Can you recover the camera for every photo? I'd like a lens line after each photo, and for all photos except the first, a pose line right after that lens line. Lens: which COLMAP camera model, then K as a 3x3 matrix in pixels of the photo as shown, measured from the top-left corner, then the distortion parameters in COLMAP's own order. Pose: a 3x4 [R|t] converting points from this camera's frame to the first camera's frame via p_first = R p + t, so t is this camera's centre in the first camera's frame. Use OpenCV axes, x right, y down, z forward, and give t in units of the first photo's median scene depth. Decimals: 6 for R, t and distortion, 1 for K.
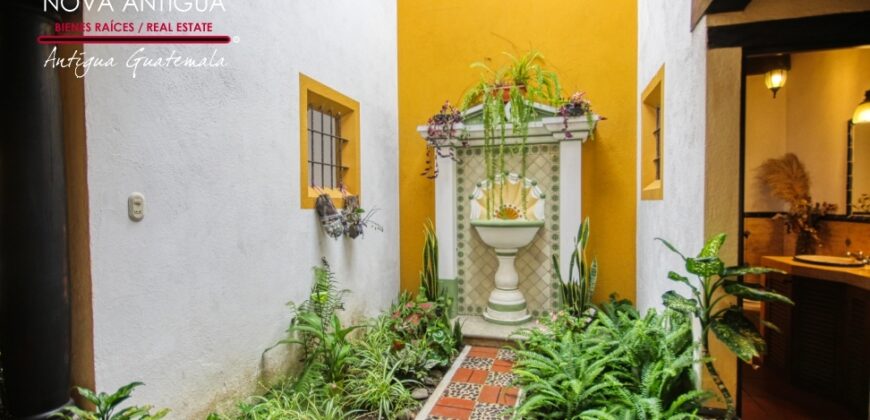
lens RADIAL K [[398.2, 0, 435.9], [0, 398.2, 214.1], [0, 0, 1]] dist [-0.010848, -0.003682]
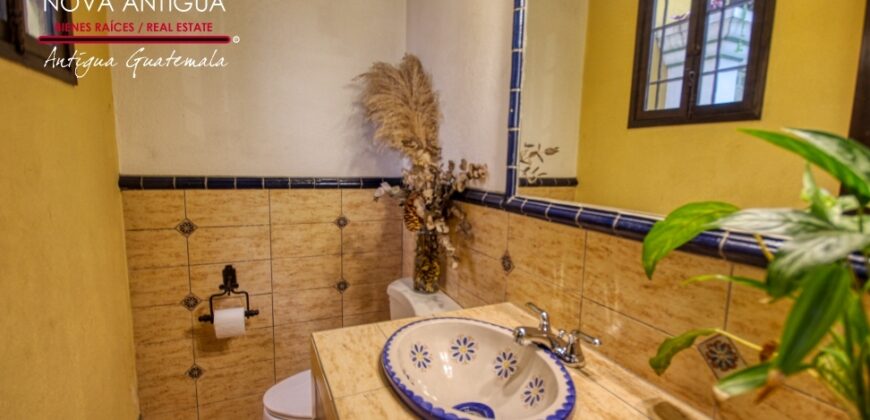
lens RADIAL K [[398.2, 0, 434.5], [0, 398.2, 211.4], [0, 0, 1]] dist [-0.010848, -0.003682]
pose [[0.749242, -0.064430, 0.659155, 0.667495], [-0.009582, 0.994098, 0.108061, -0.020591], [-0.662227, -0.087280, 0.744202, 0.683503]]
